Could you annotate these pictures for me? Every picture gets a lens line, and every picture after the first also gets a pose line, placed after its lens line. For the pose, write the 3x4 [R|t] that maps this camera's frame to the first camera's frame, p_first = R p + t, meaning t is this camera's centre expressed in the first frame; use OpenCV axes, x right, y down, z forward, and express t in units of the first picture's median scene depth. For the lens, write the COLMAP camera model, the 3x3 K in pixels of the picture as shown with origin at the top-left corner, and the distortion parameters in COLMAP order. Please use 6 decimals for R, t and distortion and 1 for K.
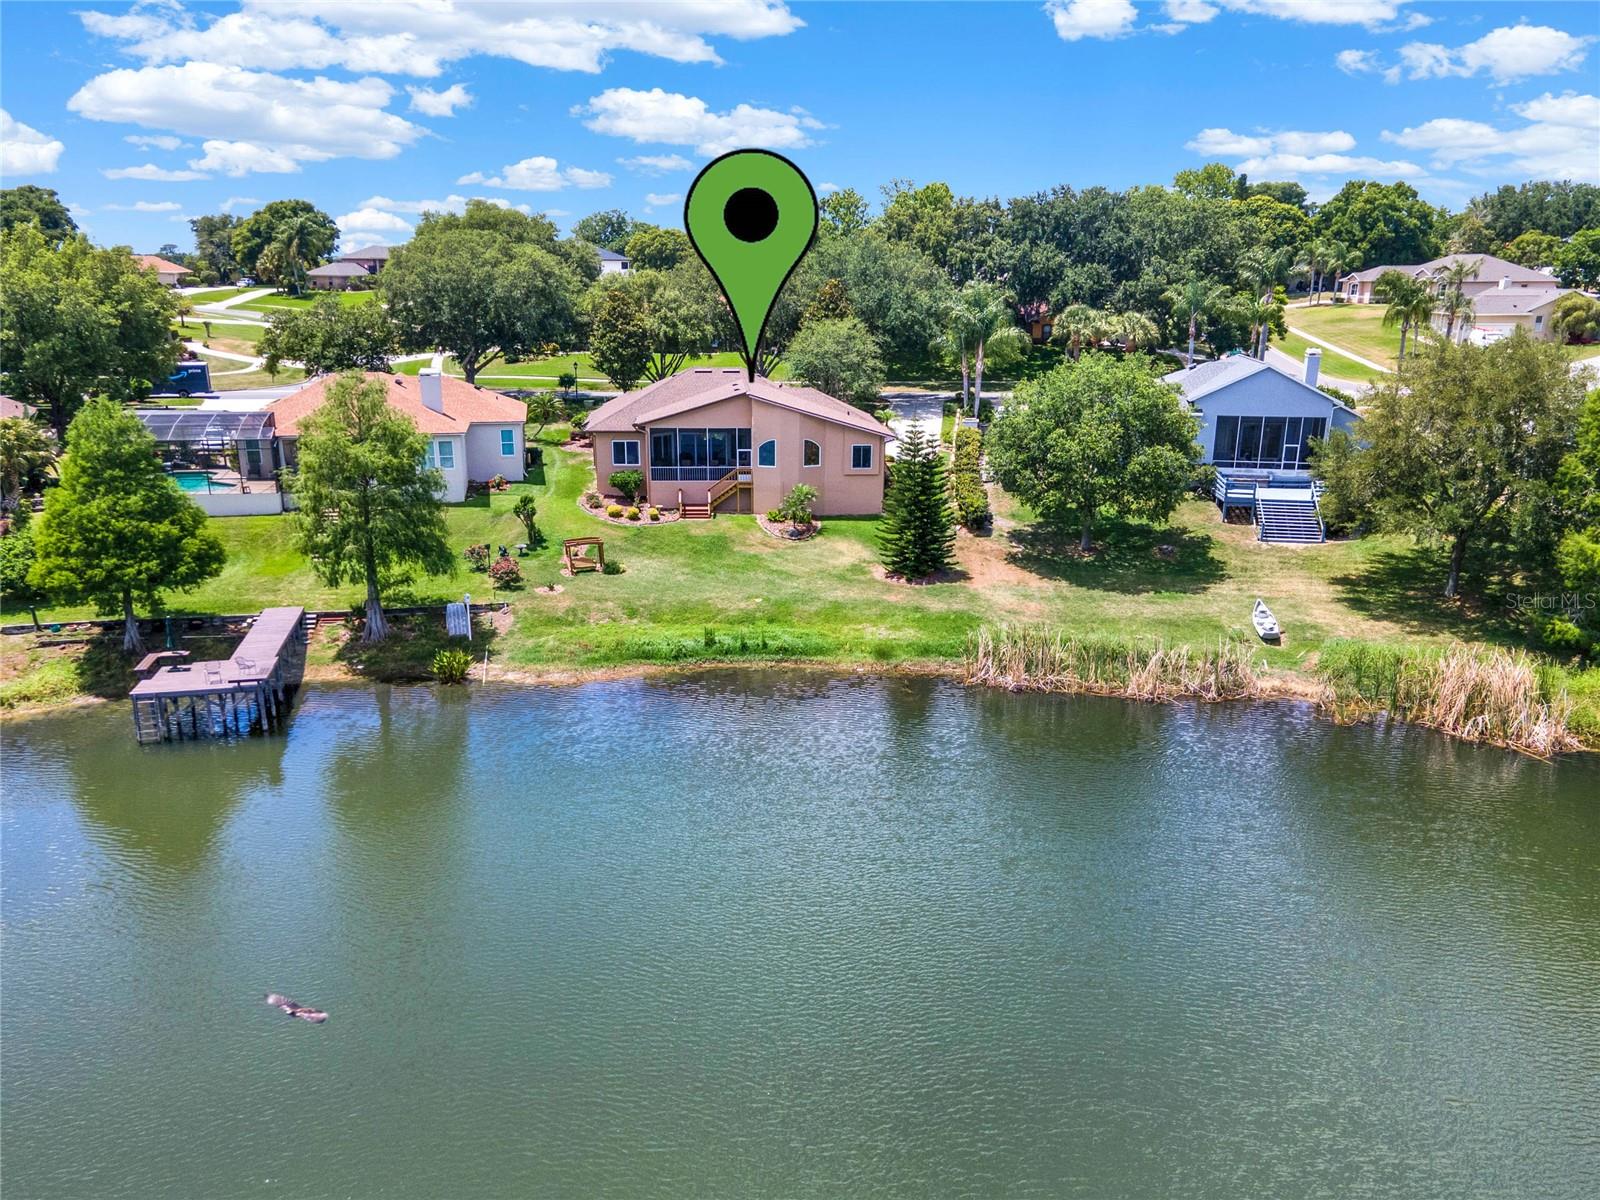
lens RADIAL K [[1181.8, 0, 800.0], [0, 1181.8, 600.0], [0, 0, 1]] dist [0.010487, 0.062960]
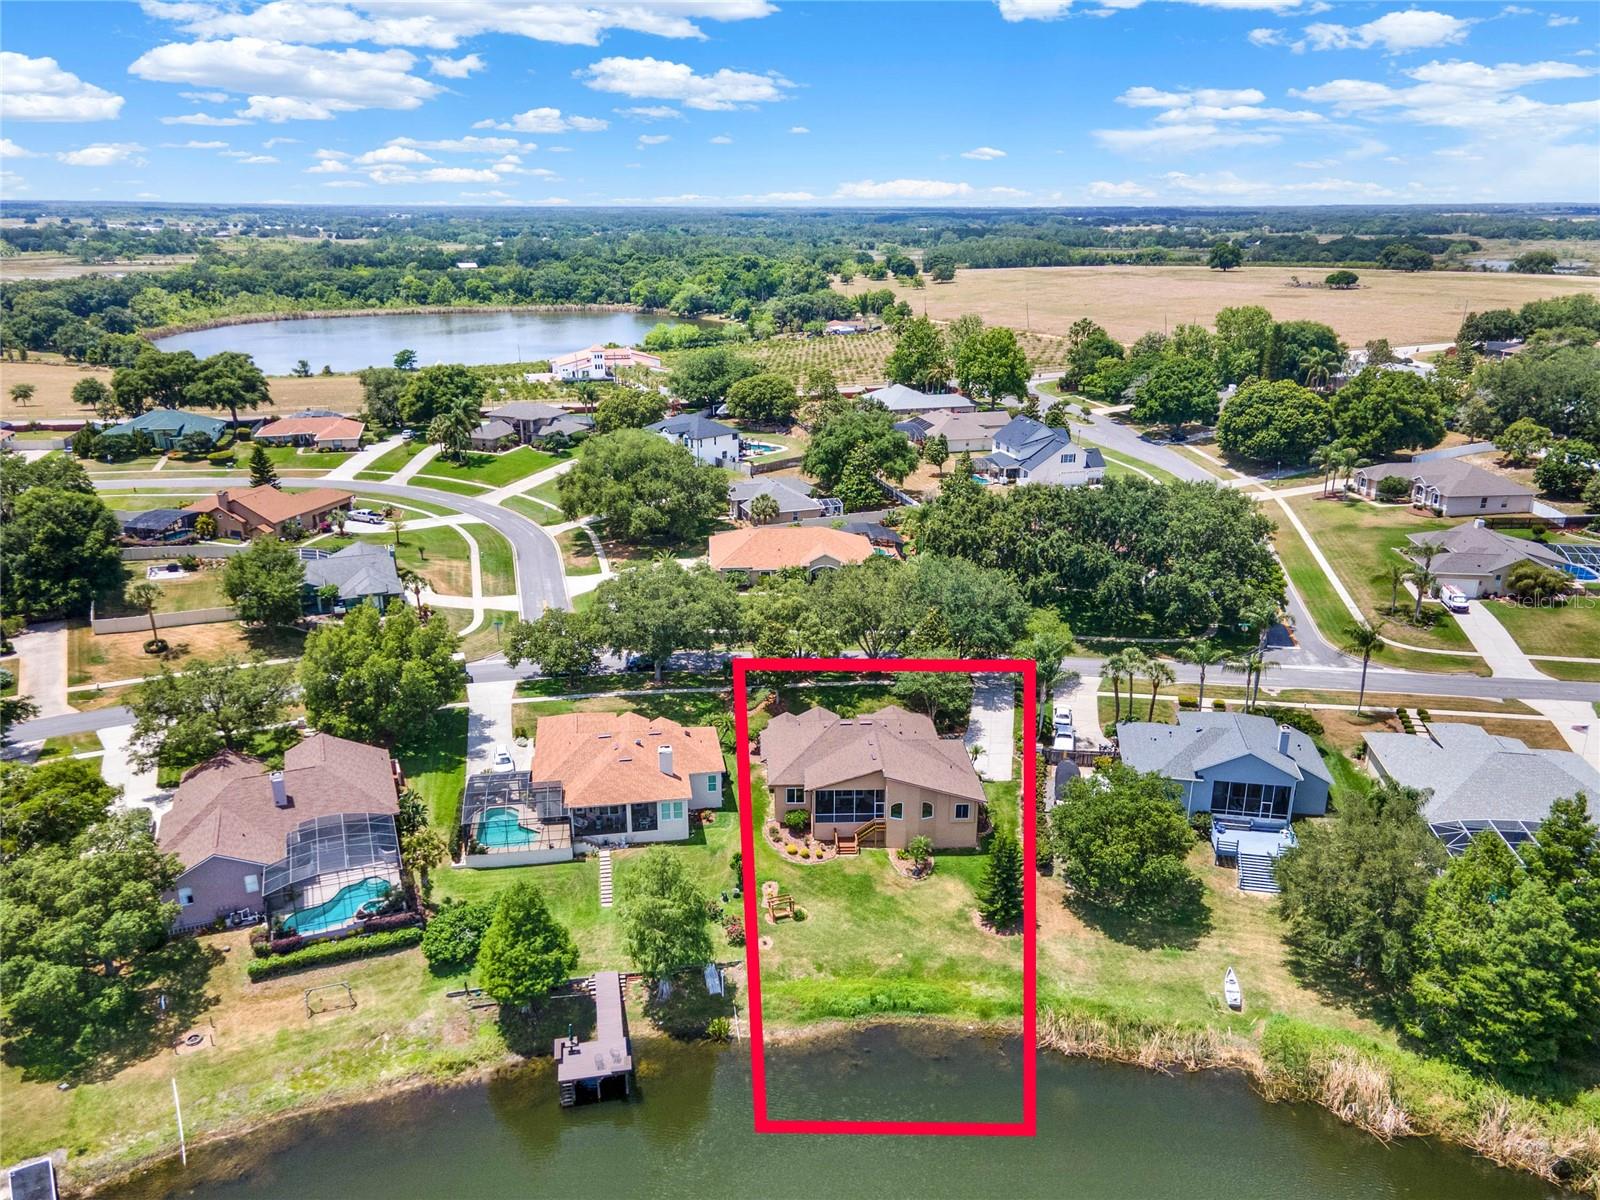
lens RADIAL K [[1181.8, 0, 800.0], [0, 1181.8, 600.0], [0, 0, 1]] dist [0.010487, 0.062960]
pose [[0.999164, 0.007134, -0.040243, -0.088938], [-0.005324, 0.998977, 0.044902, -0.442332], [0.040522, -0.044650, 0.998181, -0.433979]]
